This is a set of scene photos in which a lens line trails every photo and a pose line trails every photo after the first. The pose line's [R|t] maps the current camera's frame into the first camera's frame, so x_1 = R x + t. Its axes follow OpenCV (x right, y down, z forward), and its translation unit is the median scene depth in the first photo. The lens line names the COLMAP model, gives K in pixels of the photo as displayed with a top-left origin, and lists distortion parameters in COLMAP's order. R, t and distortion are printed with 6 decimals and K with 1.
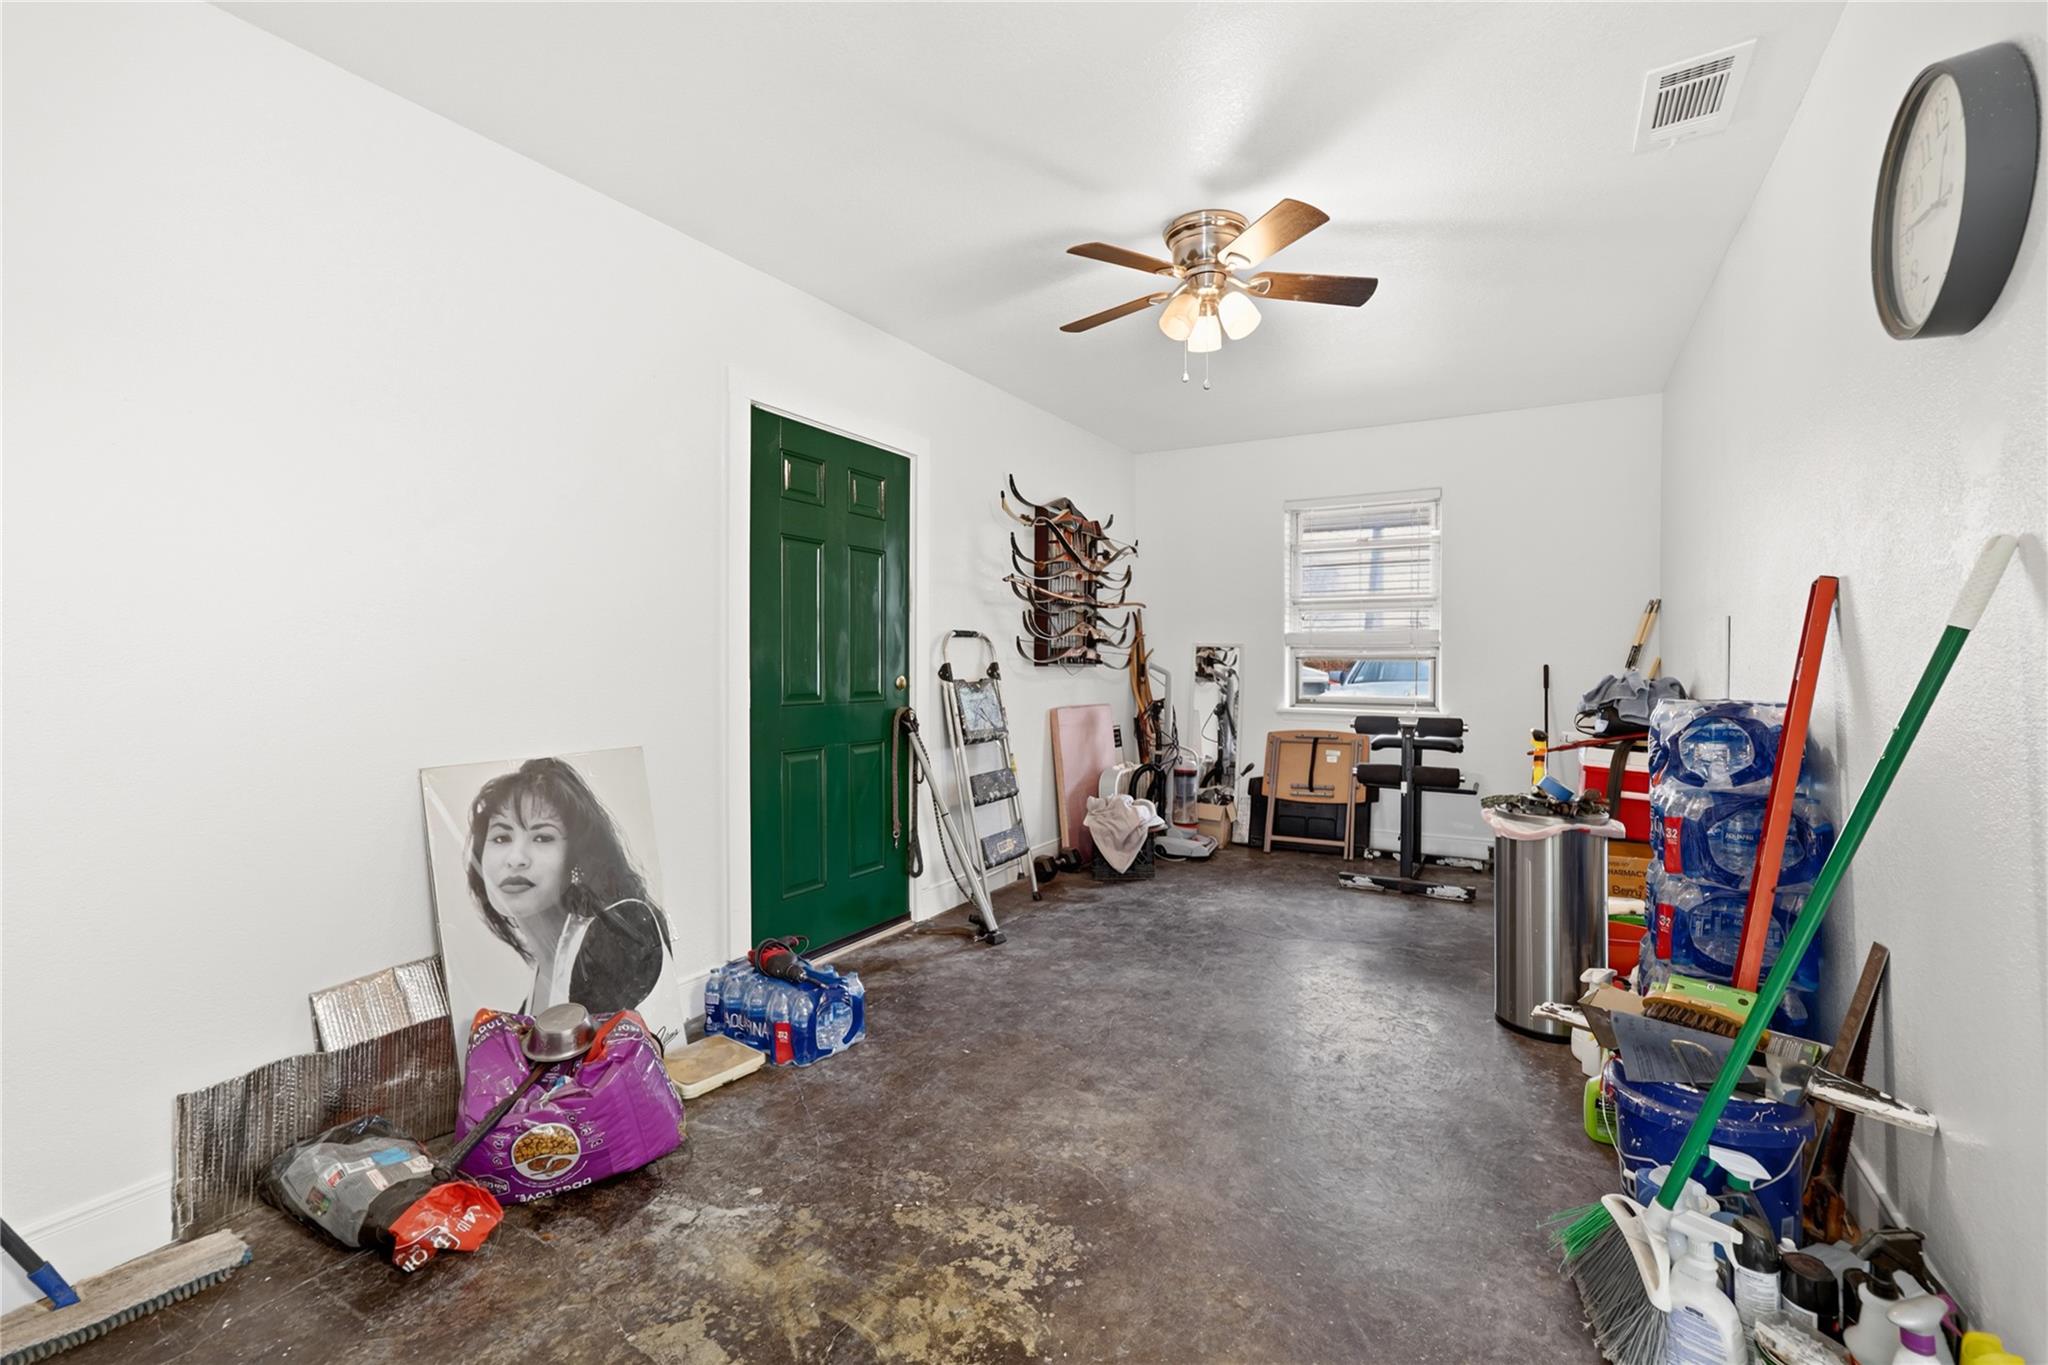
lens RADIAL K [[858.2, 0, 1063.3], [0, 858.2, 667.2], [0, 0, 1]] dist [0.000164, 0.000040]
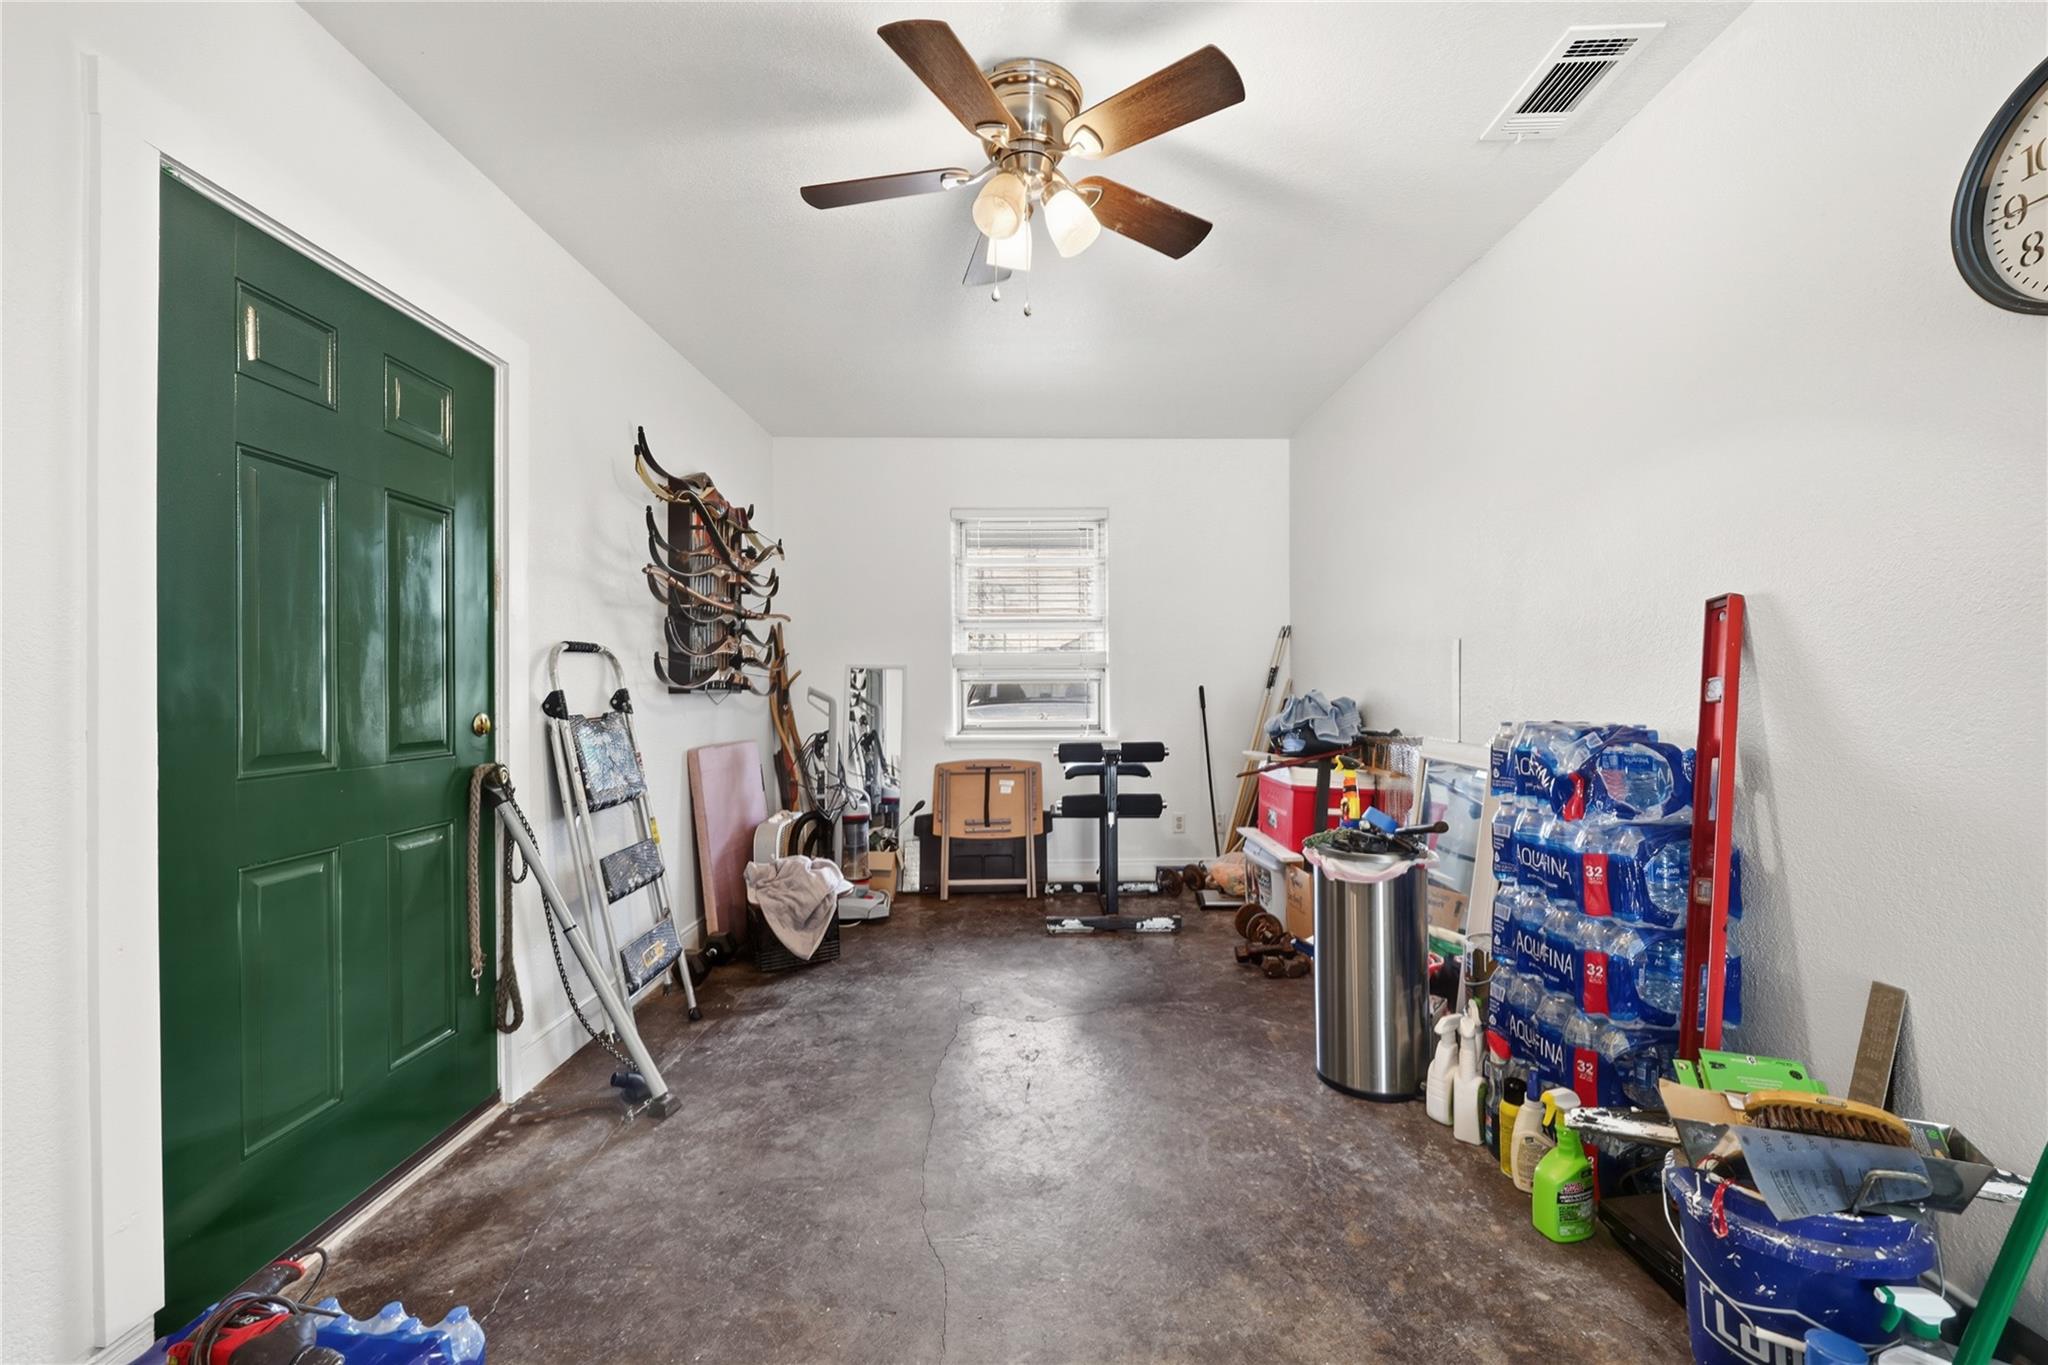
lens RADIAL K [[826.0, 0, 1037.7], [0, 826.0, 681.0], [0, 0, 1]] dist [-0.000618, 0.000473]
pose [[0.876014, -0.004331, 0.482267, -0.111739], [0.009501, 0.999921, -0.008278, -0.003322], [-0.482193, 0.011833, 0.875985, 0.253562]]
